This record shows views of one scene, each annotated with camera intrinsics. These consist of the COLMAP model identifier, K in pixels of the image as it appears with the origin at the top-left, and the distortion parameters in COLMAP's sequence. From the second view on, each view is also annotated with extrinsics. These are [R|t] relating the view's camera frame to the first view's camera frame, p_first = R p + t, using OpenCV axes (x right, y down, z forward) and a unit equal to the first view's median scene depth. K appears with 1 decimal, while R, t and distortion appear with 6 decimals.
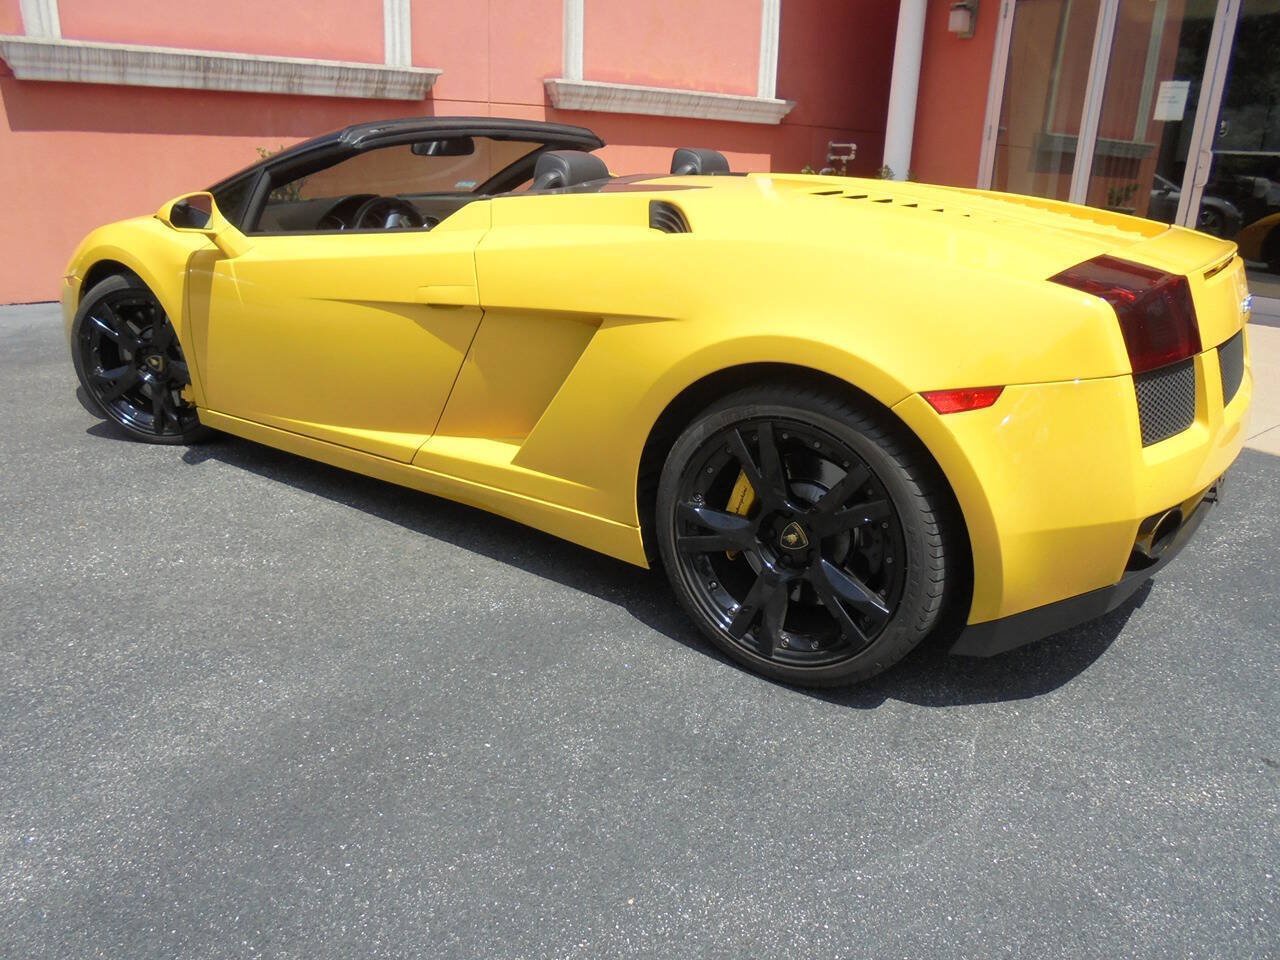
lens RADIAL K [[979.9, 0, 640.0], [0, 979.9, 480.0], [0, 0, 1]] dist [-0.131094, 0.112676]
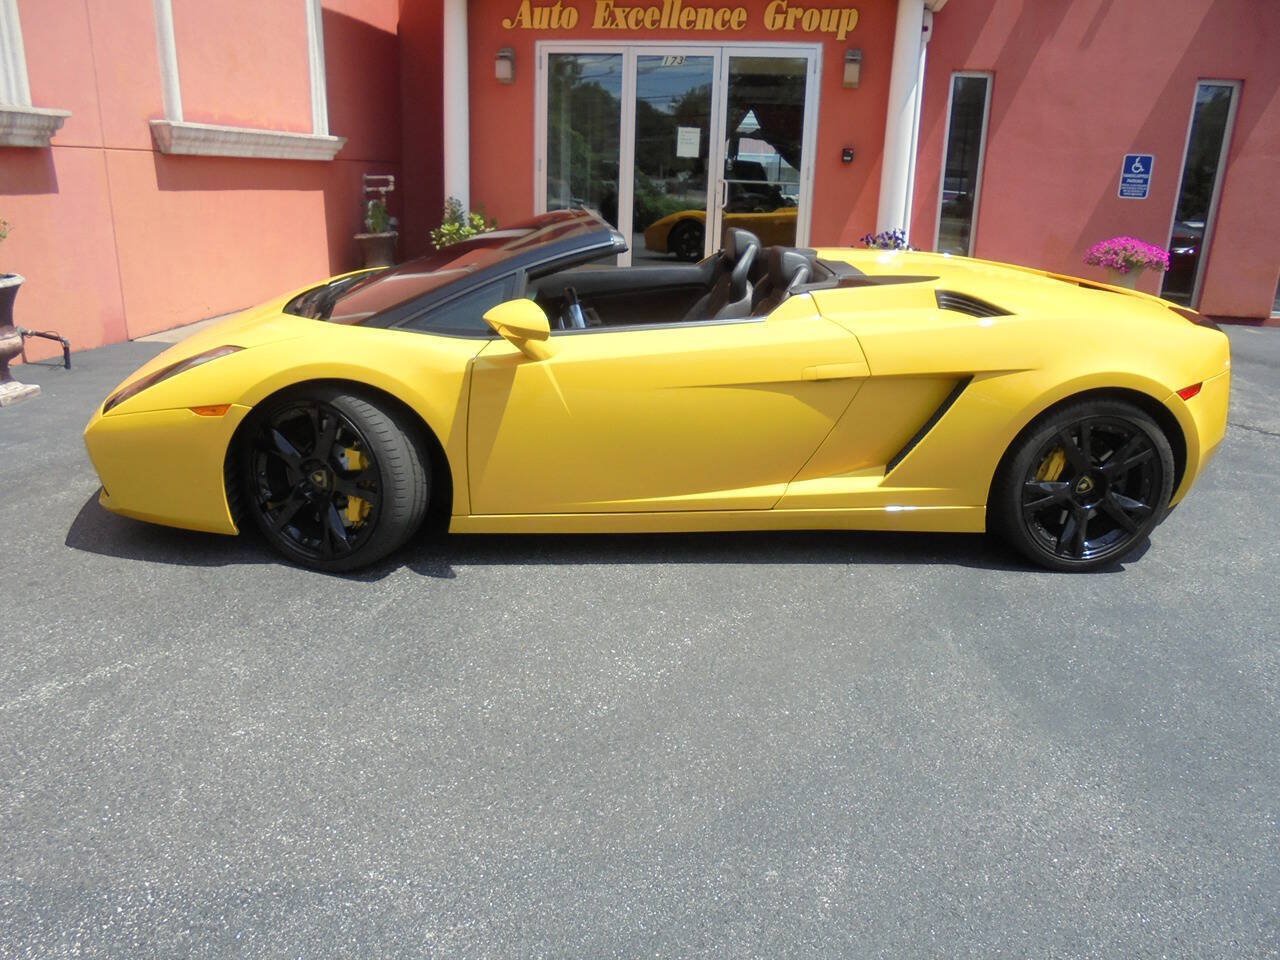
lens RADIAL K [[979.9, 0, 640.0], [0, 979.9, 480.0], [0, 0, 1]] dist [-0.131094, 0.112676]
pose [[0.751887, -0.206335, 0.626172, -1.328316], [0.205584, 0.975786, 0.074681, -0.212188], [-0.626419, 0.072579, 0.776100, 0.169181]]
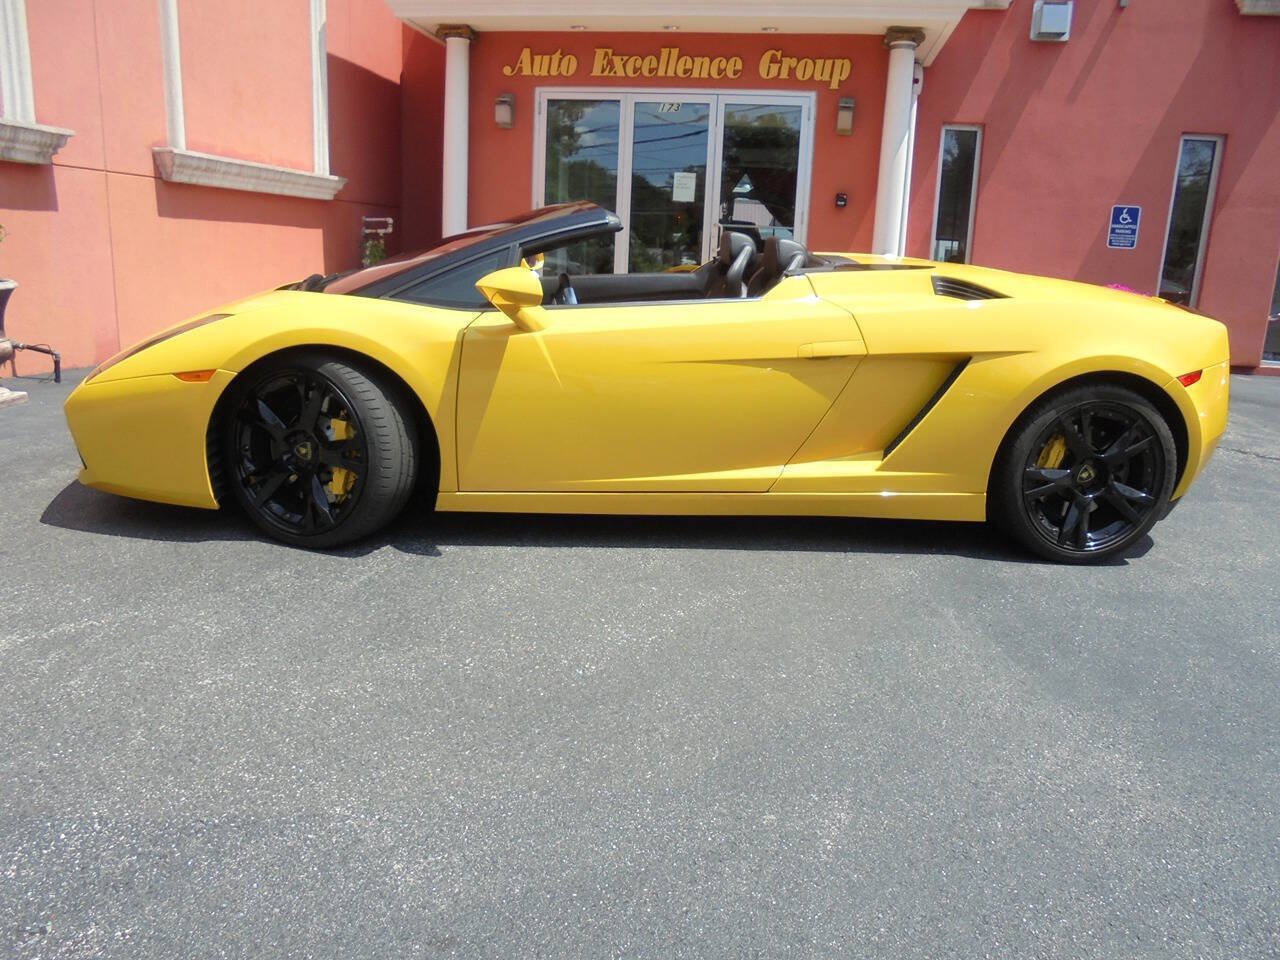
lens RADIAL K [[977.8, 0, 640.0], [0, 977.8, 480.0], [0, 0, 1]] dist [-0.130956, 0.111791]
pose [[0.749476, -0.153109, 0.644083, -1.327348], [0.195117, 0.980761, 0.006099, -0.082082], [-0.632626, 0.121101, 0.764931, 0.209616]]
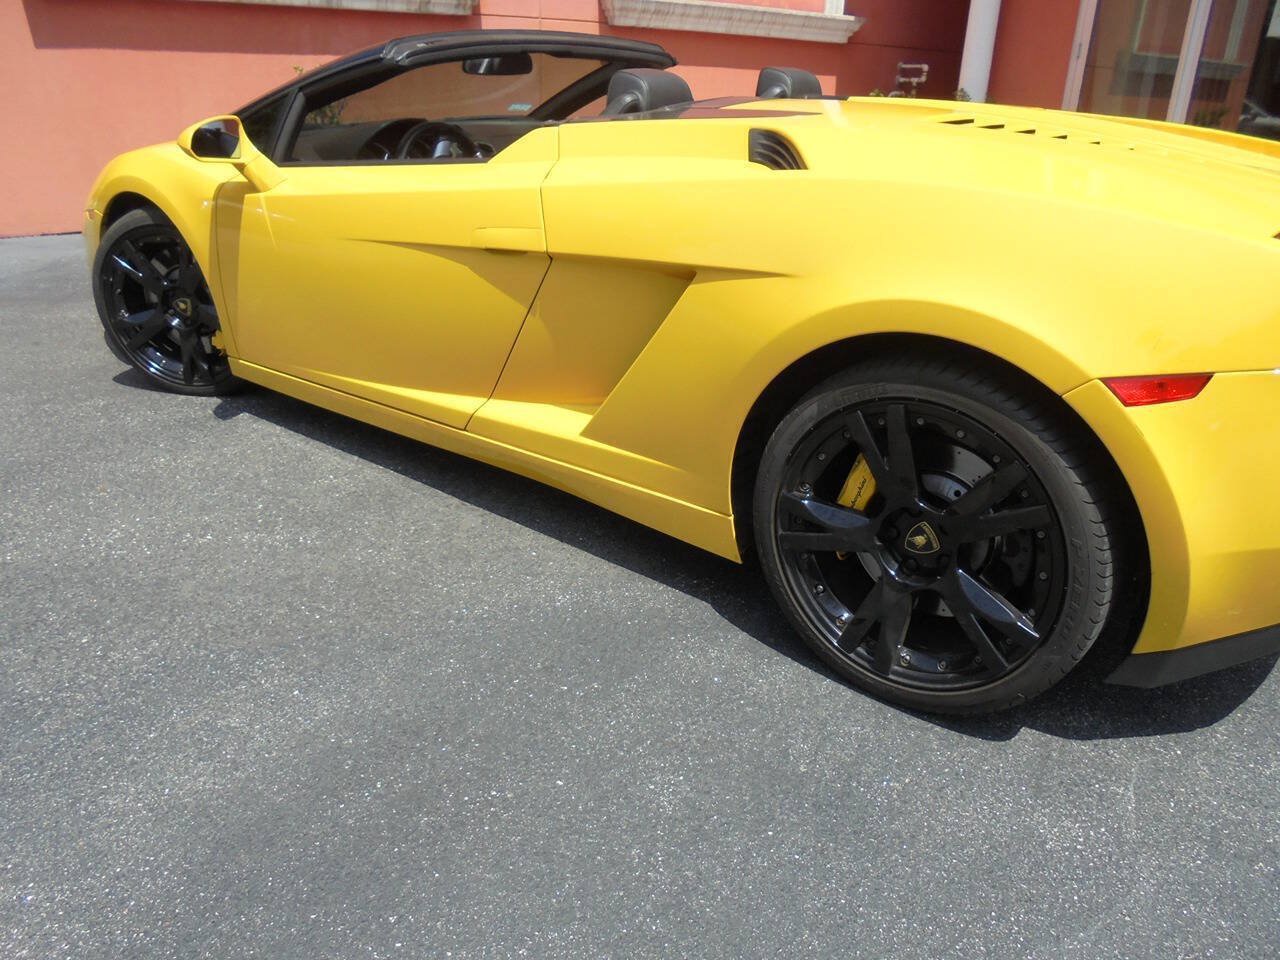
lens RADIAL K [[979.9, 0, 640.0], [0, 979.9, 480.0], [0, 0, 1]] dist [-0.131094, 0.112676]
pose [[0.999004, 0.016942, -0.041280, -0.046460], [-0.013863, 0.997179, 0.073771, -0.045822], [0.042414, -0.073125, 0.996420, 0.143823]]
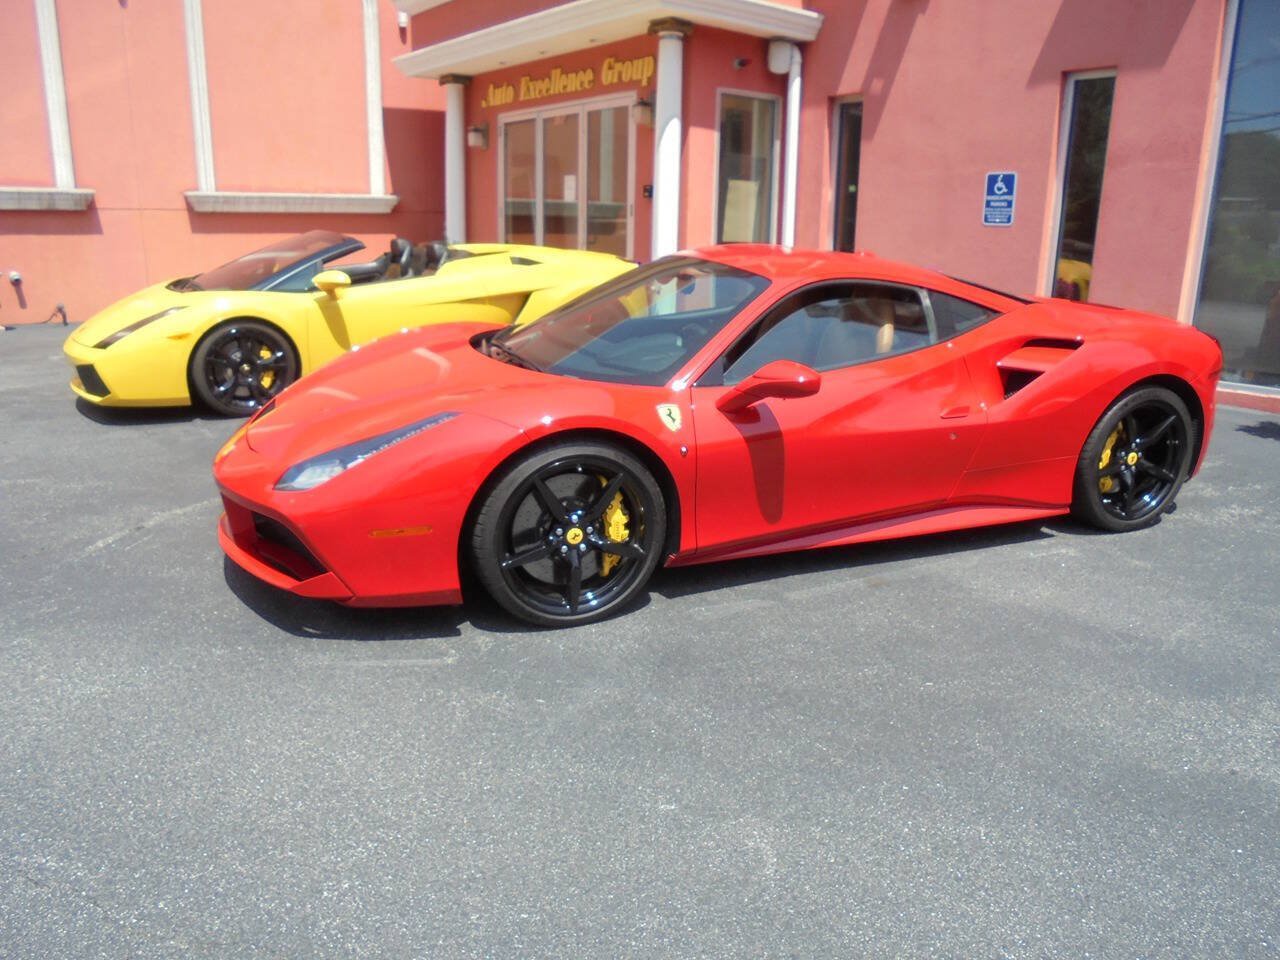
lens RADIAL K [[987.9, 0, 658.0], [0, 987.9, 481.4], [0, 0, 1]] dist [-0.115971, 0.085933]
pose [[0.999641, -0.014353, -0.022620, 2.387925], [0.012670, 0.997263, -0.072841, 0.566038], [0.023604, 0.072528, 0.997087, -1.645160]]
